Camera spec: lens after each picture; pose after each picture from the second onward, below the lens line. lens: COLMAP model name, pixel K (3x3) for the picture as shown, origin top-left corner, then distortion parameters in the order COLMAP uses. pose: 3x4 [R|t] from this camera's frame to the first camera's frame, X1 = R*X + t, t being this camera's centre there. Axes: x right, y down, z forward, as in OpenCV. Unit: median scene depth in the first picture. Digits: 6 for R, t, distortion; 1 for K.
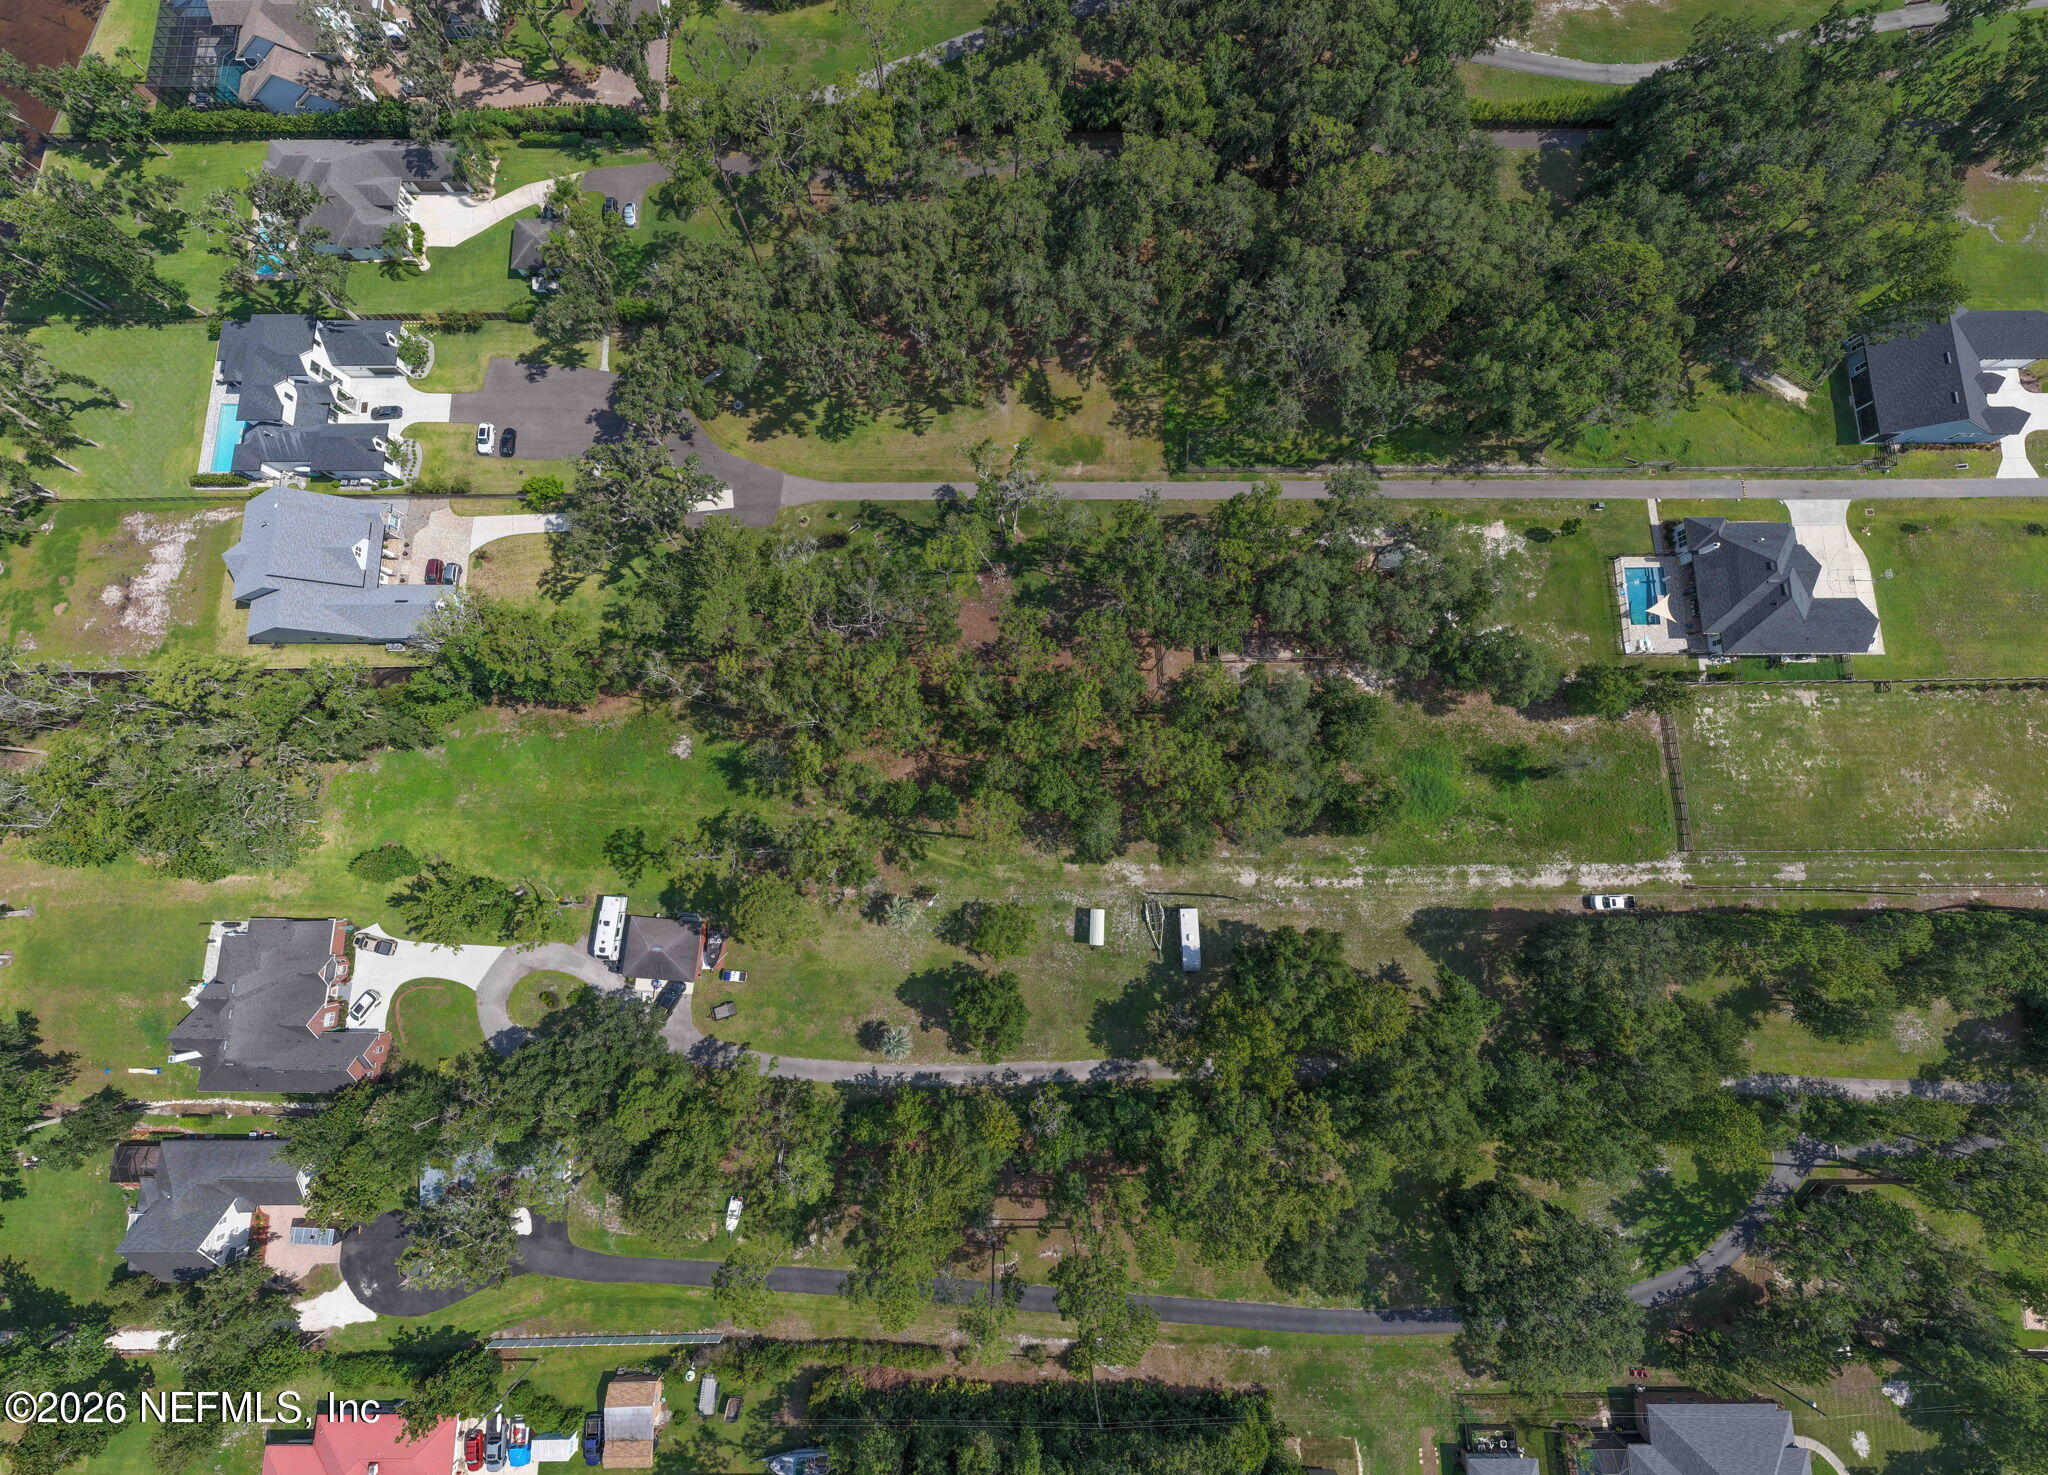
lens RADIAL K [[811.7, 0, 1028.9], [0, 811.7, 737.1], [0, 0, 1]] dist [0.001412, -0.000020]
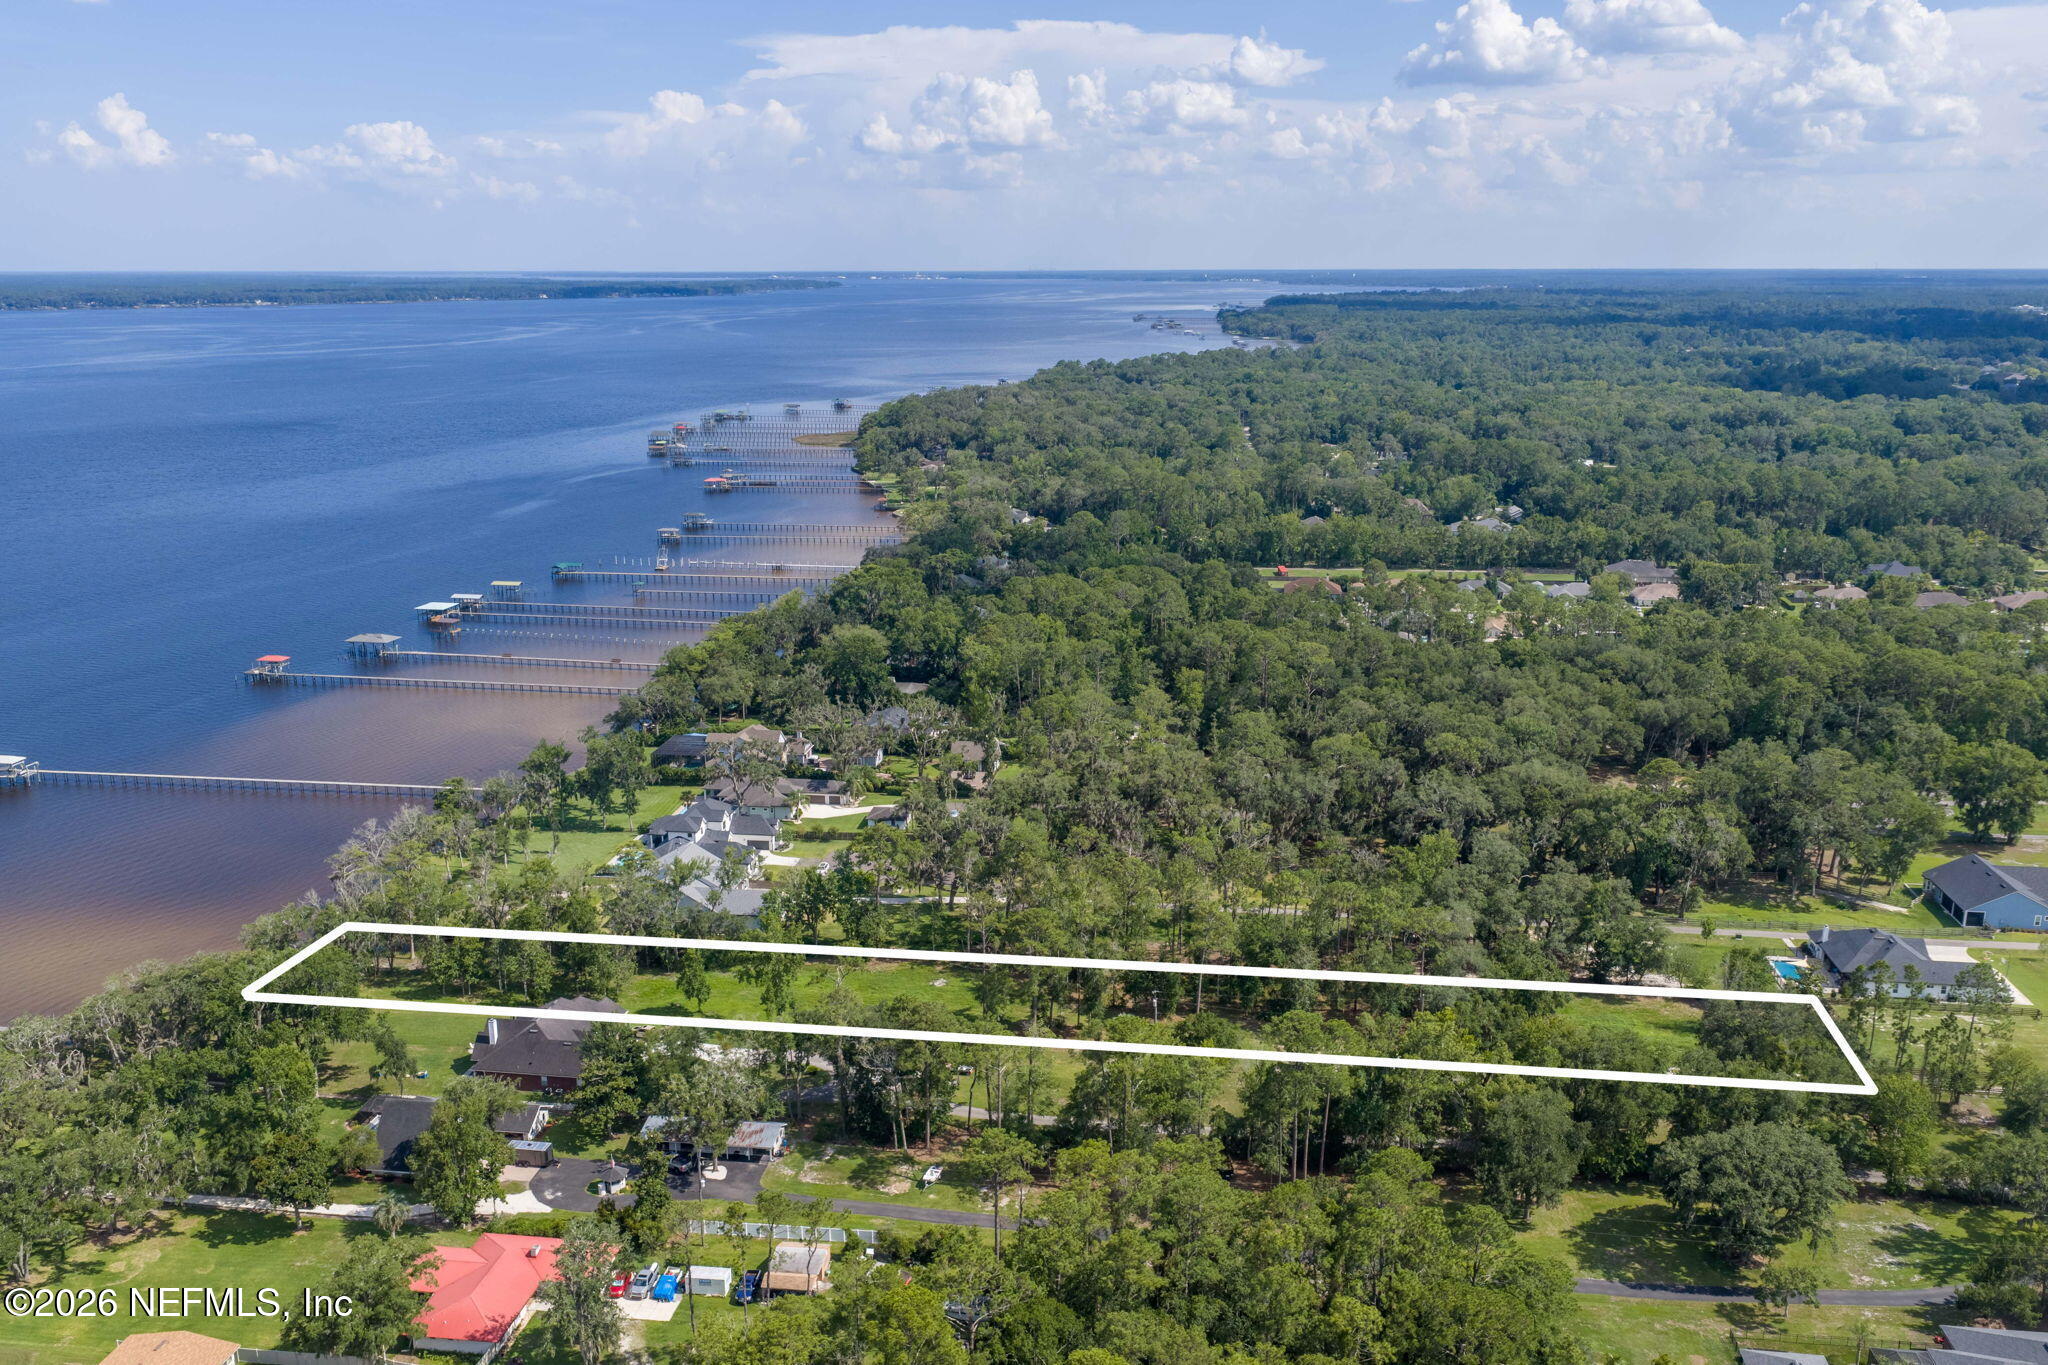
lens RADIAL K [[1698.7, 0, 1036.3], [0, 1698.7, 691.4], [0, 0, 1]] dist [0.020765, -0.024108]
pose [[0.990612, 0.032919, -0.132684, 0.015033], [-0.135044, 0.386572, -0.912318, 1.992238], [0.021259, 0.921671, 0.387389, -0.302585]]
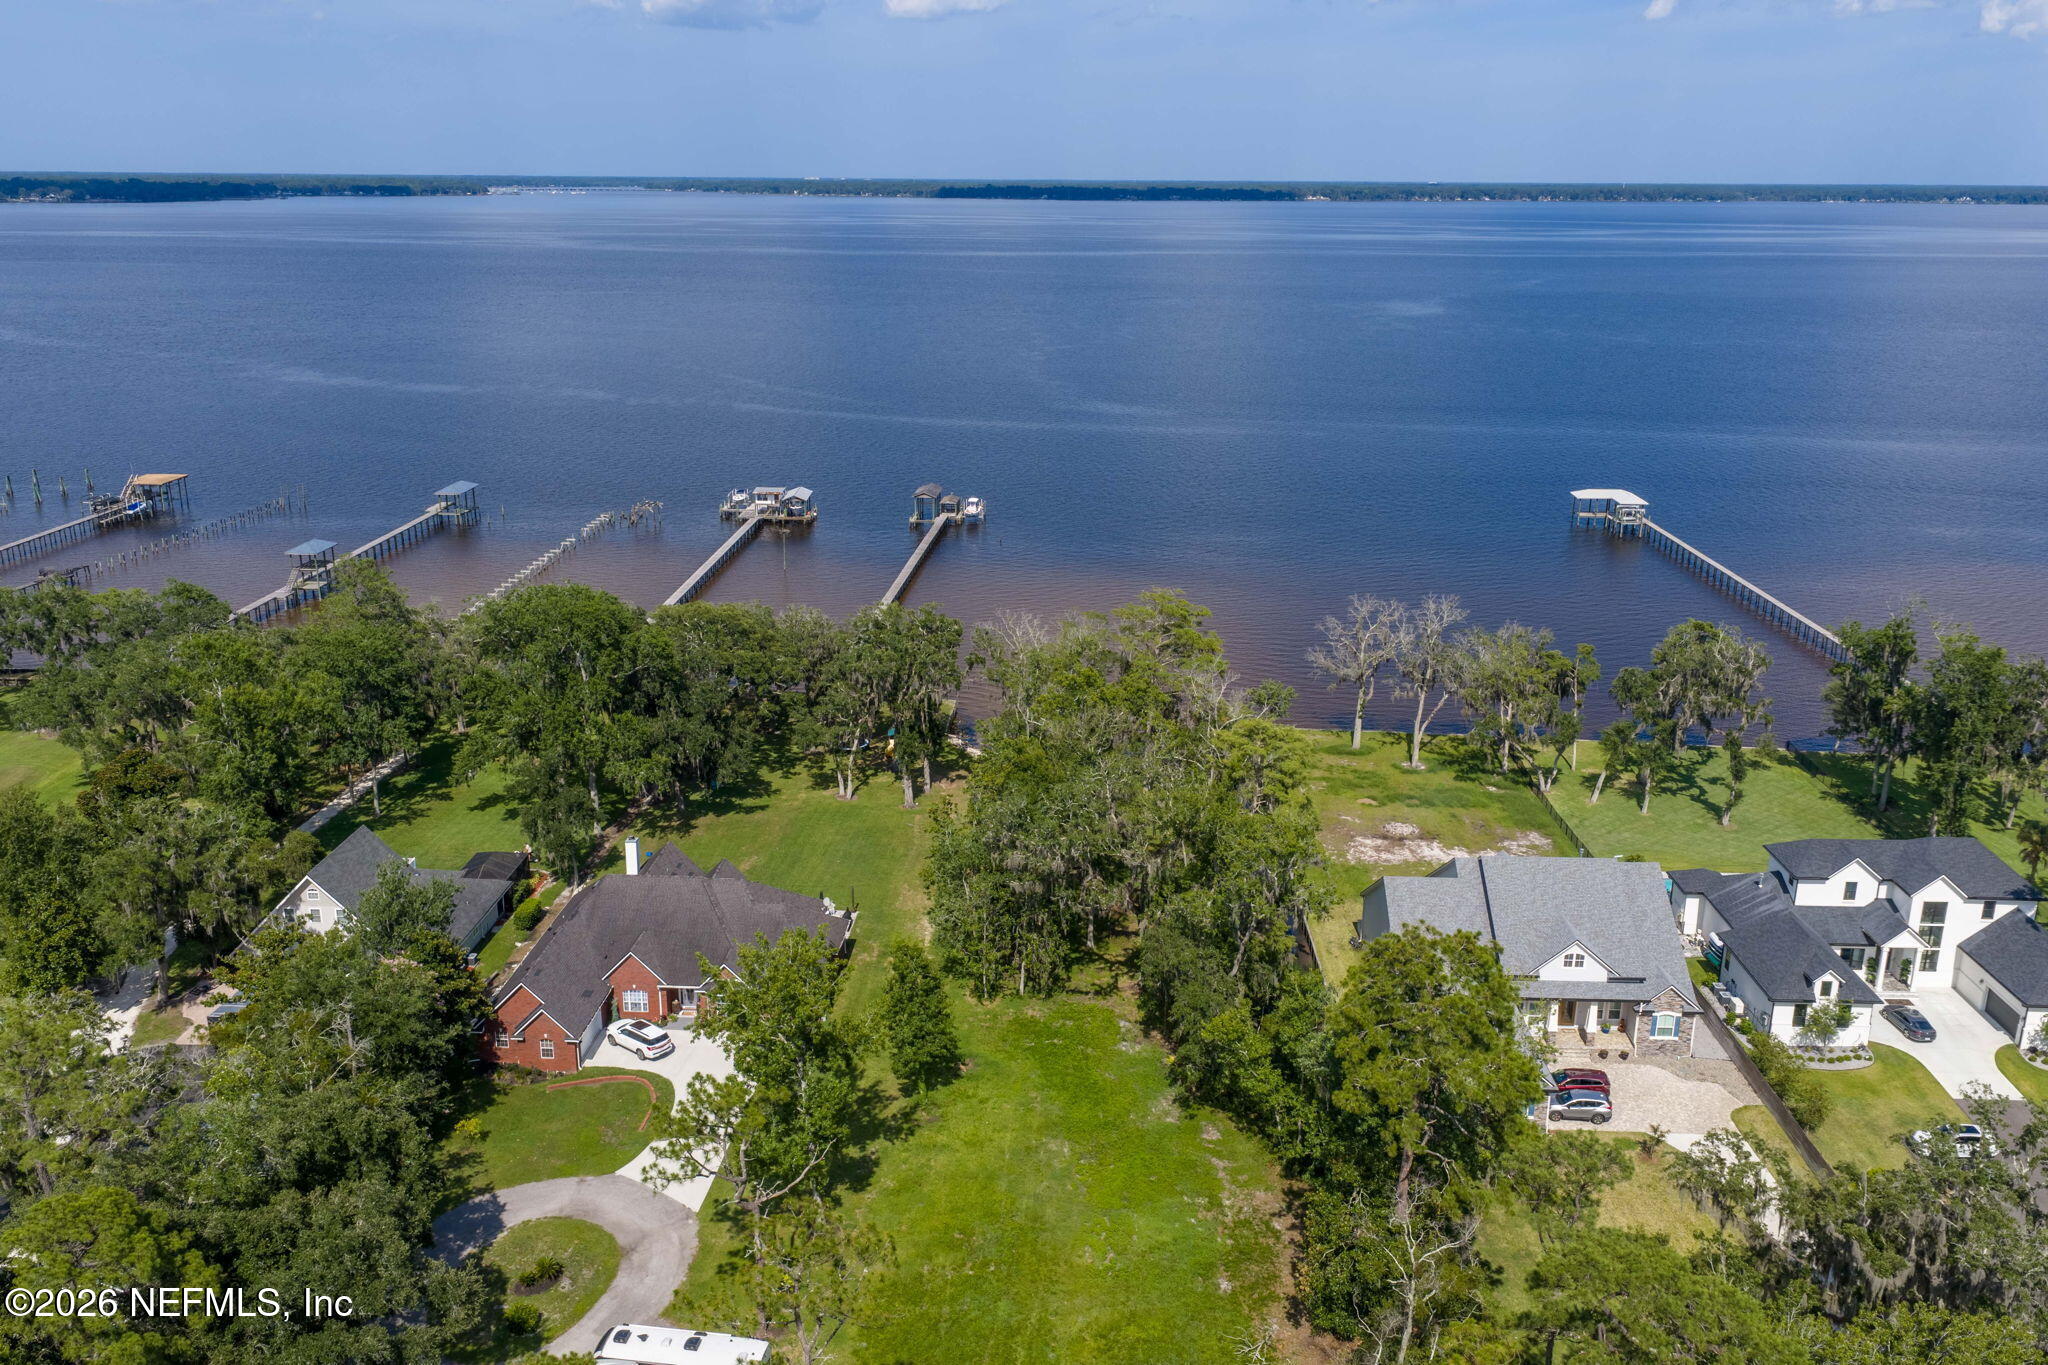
lens RADIAL K [[1698.7, 0, 1027.4], [0, 1698.7, 685.9], [0, 0, 1]] dist [0.020765, -0.024108]
pose [[-0.043659, 0.286871, -0.956974, 0.097921], [-0.988353, 0.127376, 0.083274, -0.013759], [0.145784, 0.949463, 0.277969, 0.500132]]
